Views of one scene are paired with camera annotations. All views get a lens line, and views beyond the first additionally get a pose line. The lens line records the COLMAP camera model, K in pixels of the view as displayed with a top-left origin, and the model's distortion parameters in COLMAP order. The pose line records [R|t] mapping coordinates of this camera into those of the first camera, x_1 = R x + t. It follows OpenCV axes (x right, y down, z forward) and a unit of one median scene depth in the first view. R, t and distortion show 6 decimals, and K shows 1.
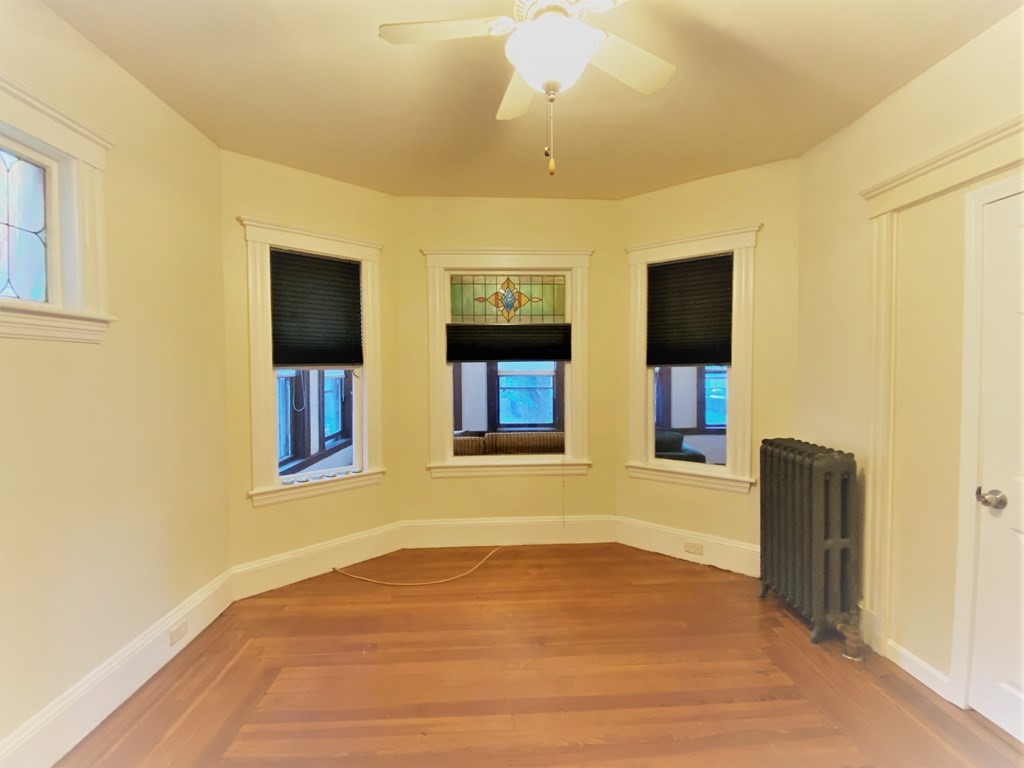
lens RADIAL K [[448.3, 0, 518.4], [0, 448.3, 385.8], [0, 0, 1]] dist [0.072359, -0.048775]
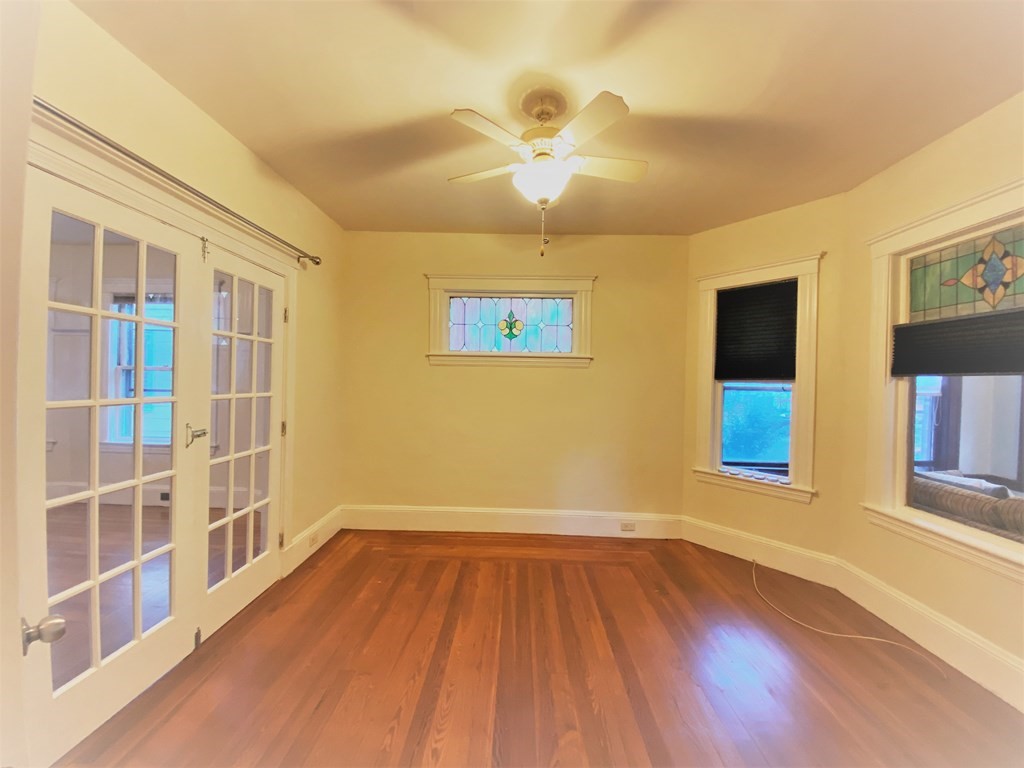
lens RADIAL K [[448.3, 0, 518.4], [0, 448.3, 385.8], [0, 0, 1]] dist [0.072359, -0.048775]
pose [[-0.077168, 0.016857, -0.996876, 0.703799], [-0.053319, 0.998357, 0.021009, -0.019545], [0.995591, 0.054774, -0.076142, 0.455139]]
